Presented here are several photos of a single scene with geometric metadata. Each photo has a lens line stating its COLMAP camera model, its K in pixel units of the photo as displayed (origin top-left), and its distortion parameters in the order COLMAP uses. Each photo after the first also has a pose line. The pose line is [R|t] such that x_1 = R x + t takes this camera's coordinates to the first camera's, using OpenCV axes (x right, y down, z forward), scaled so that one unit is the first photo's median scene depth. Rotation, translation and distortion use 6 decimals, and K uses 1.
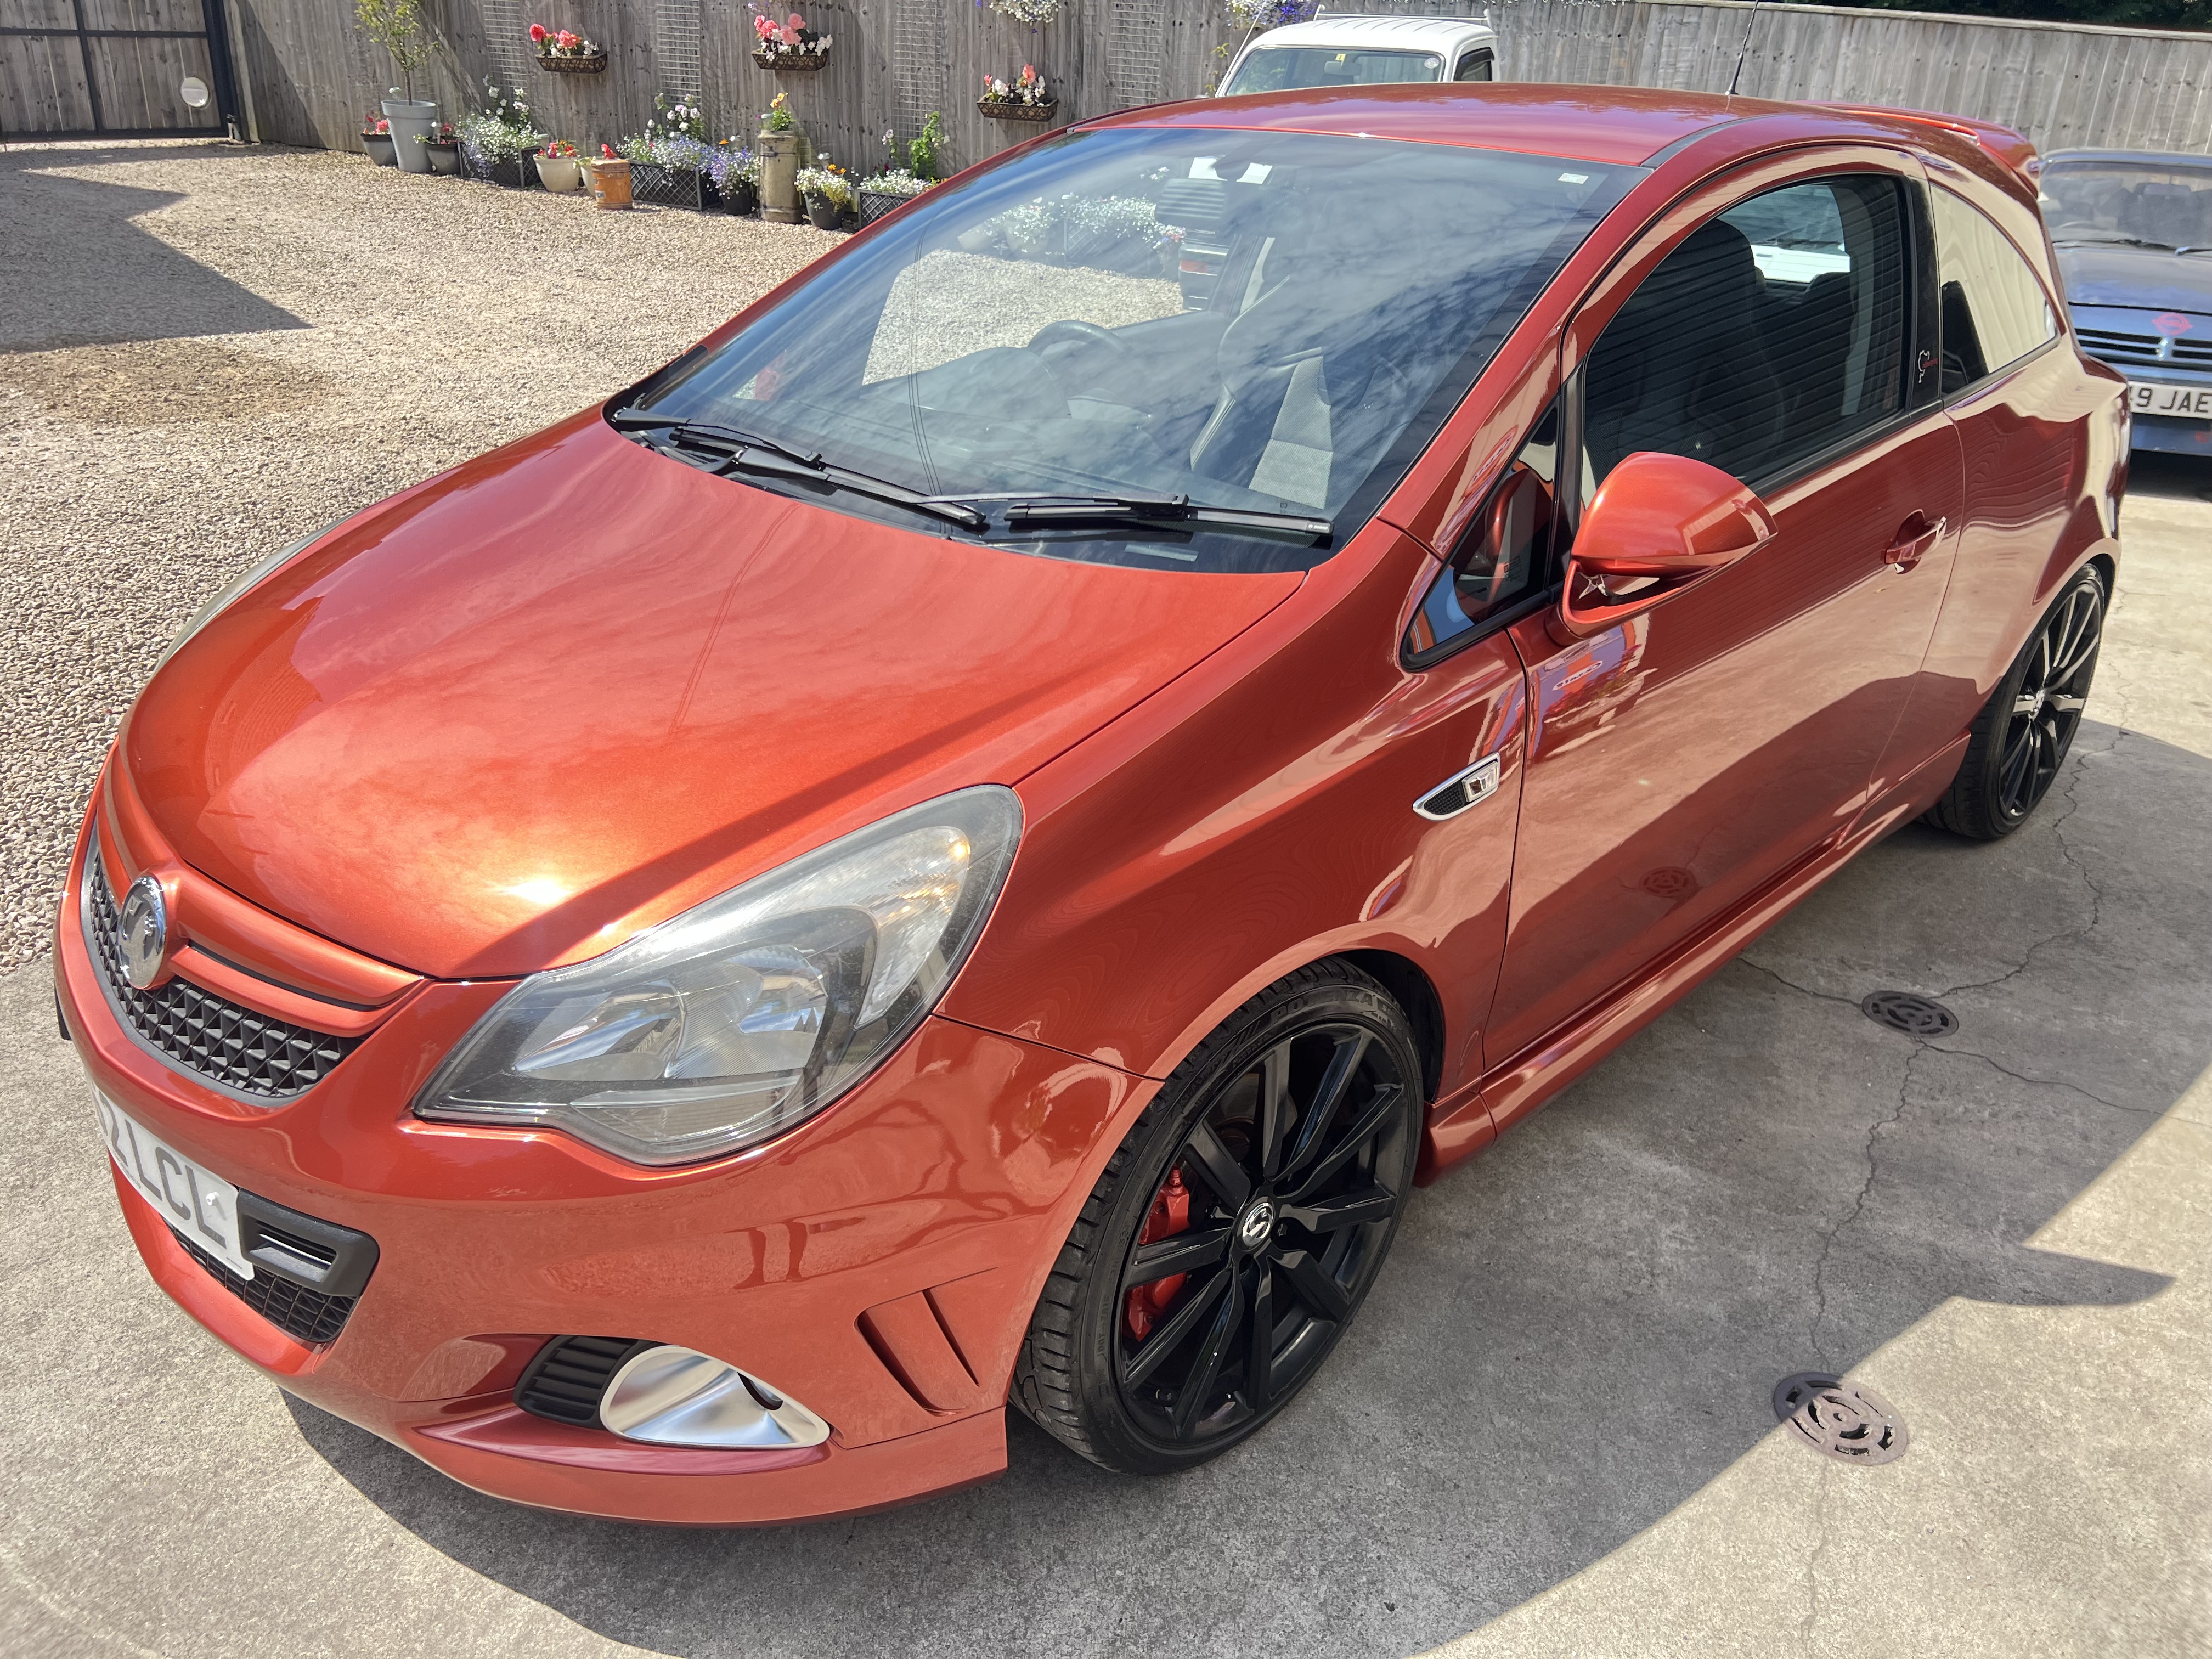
lens RADIAL K [[1679.4, 0, 1109.6], [0, 1679.4, 832.8], [0, 0, 1]] dist [0.051648, -0.063394]
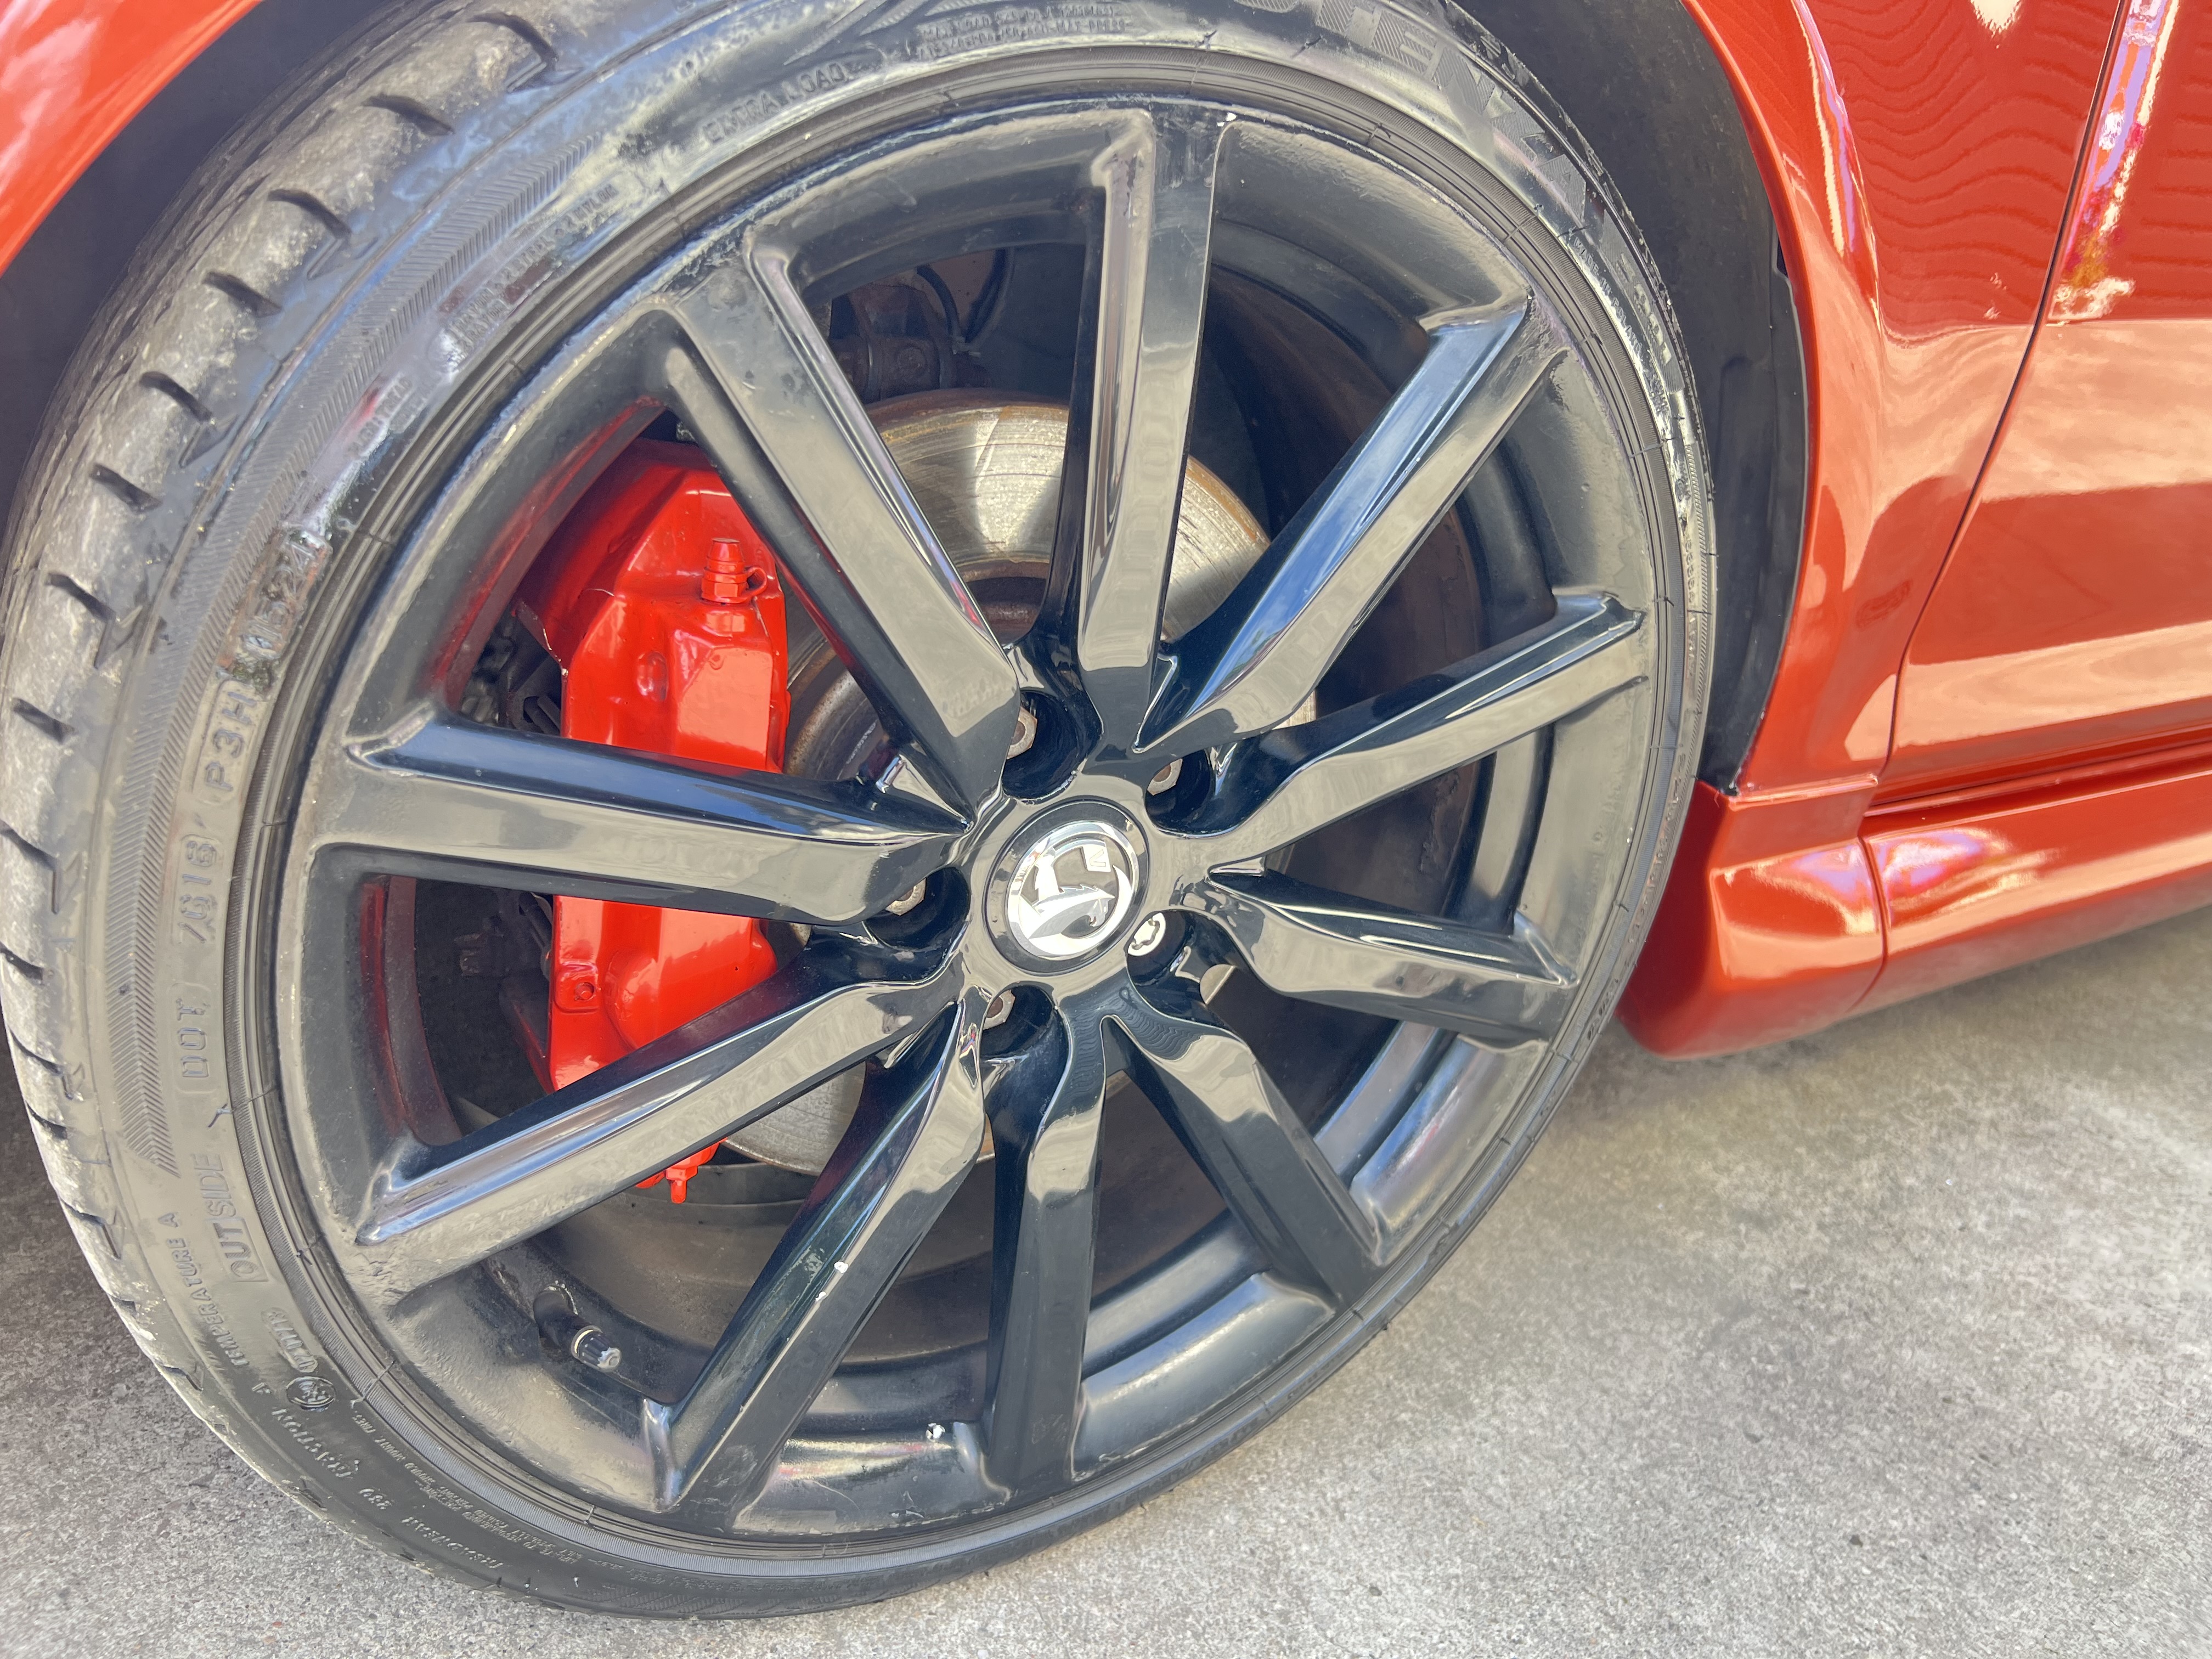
lens RADIAL K [[1679.4, 0, 1106.5], [0, 1679.4, 825.0], [0, 0, 1]] dist [0.051648, -0.063394]
pose [[0.967138, 0.162177, -0.195813, 0.127516], [-0.171502, 0.984679, -0.031528, 0.190381], [0.187700, 0.064074, 0.980134, 0.578643]]
